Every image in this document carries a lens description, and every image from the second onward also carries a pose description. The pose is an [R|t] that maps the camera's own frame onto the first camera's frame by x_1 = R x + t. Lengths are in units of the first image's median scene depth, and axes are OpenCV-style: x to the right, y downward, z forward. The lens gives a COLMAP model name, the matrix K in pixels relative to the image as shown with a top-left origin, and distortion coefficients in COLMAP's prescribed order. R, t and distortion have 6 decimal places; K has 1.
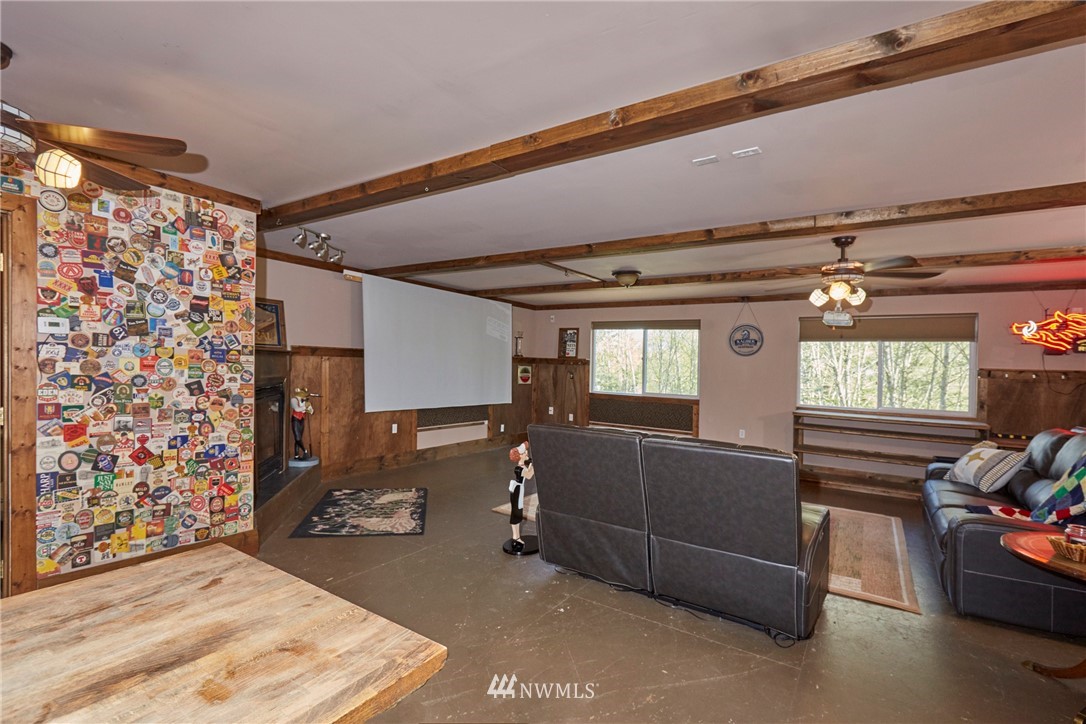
lens RADIAL K [[496.7, 0, 540.5], [0, 496.7, 370.7], [0, 0, 1]] dist [-0.004909, -0.000986]
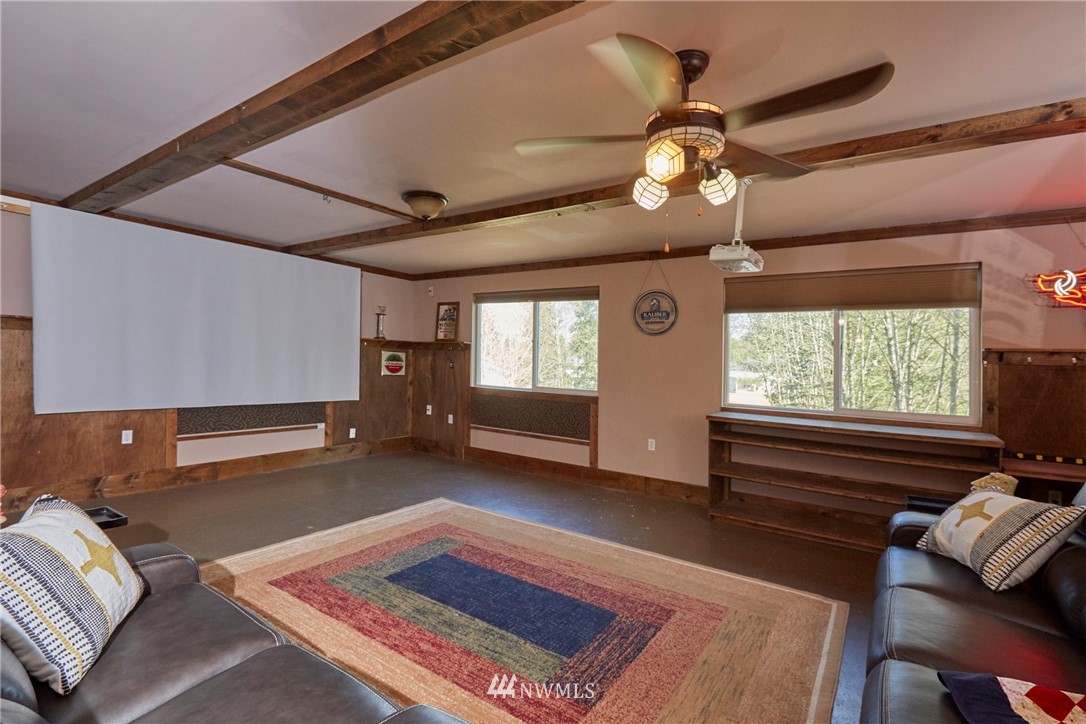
lens RADIAL K [[496.7, 0, 546.3], [0, 496.7, 354.5], [0, 0, 1]] dist [-0.004909, -0.000986]
pose [[0.999945, 0.002220, -0.010276, 0.260474], [-0.002475, 0.999687, -0.024883, 0.015970], [0.010217, 0.024907, 0.999638, 0.283419]]
